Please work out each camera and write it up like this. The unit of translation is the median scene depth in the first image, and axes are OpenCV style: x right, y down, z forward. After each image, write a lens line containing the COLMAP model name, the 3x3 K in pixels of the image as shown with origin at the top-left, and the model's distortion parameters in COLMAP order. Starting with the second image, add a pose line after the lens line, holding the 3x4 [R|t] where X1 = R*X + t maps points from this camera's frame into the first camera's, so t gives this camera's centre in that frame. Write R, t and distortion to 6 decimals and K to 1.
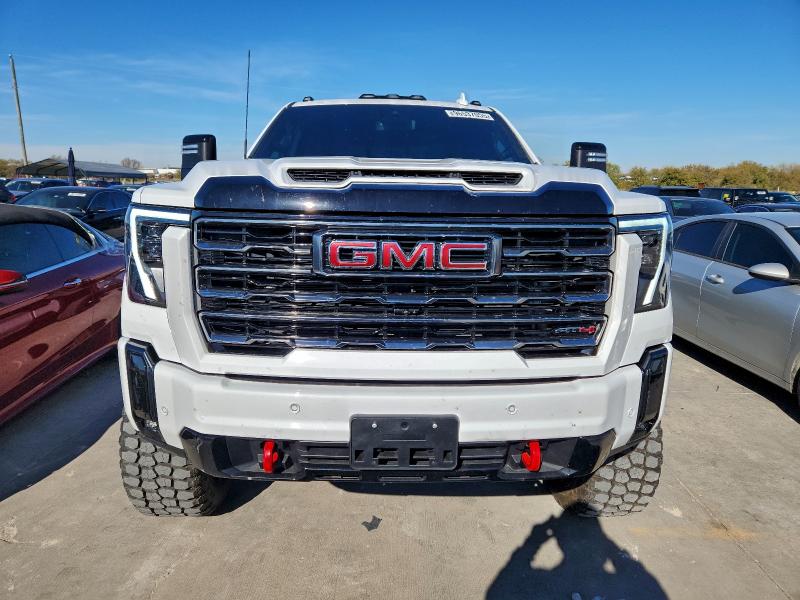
lens RADIAL K [[577.2, 0, 400.0], [0, 577.2, 300.0], [0, 0, 1]] dist [0.006506, 0.002444]
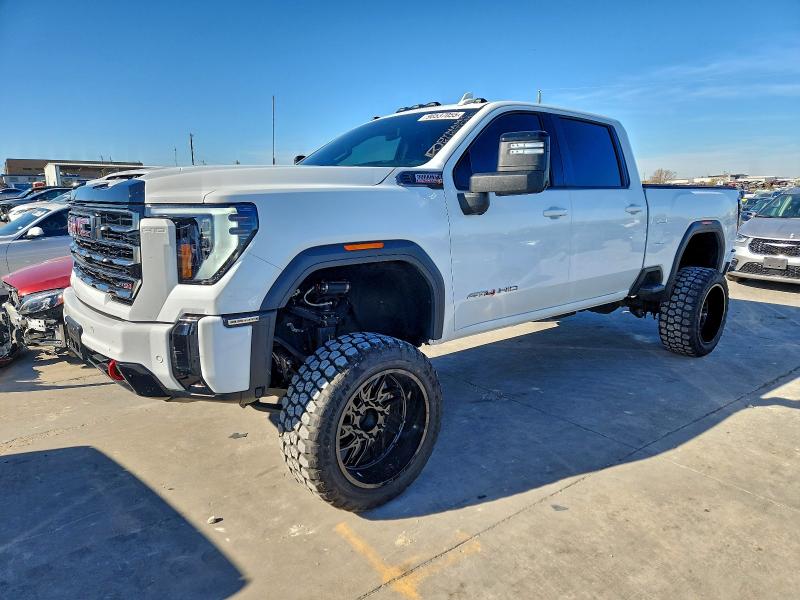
lens RADIAL K [[577.3, 0, 401.5], [0, 577.3, 315.0], [0, 0, 1]] dist [0.026035, 0.000891]
pose [[0.593453, 0.151805, -0.790423, 0.983134], [-0.148280, 0.985864, 0.078011, -0.046440], [0.791092, 0.070908, 0.607574, 0.365806]]
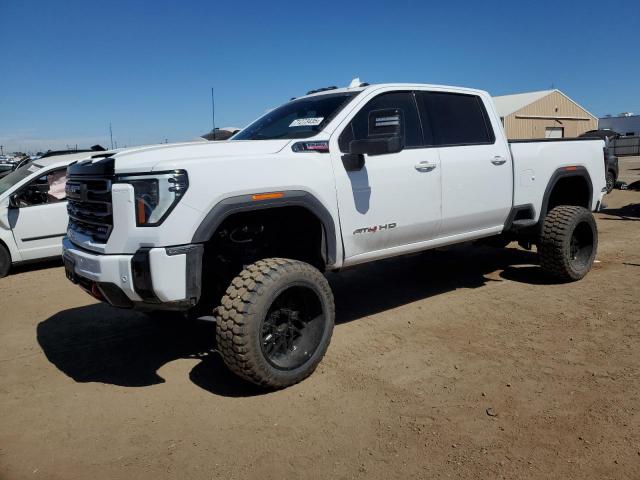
lens RADIAL K [[509.4, 0, 320.0], [0, 509.4, 240.0], [0, 0, 1]] dist [0.002779, 0.000673]
pose [[0.548857, 0.100345, -0.829872, 1.181392], [-0.109502, 0.992845, 0.047630, -0.044805], [0.828713, 0.064730, 0.555918, 0.345375]]
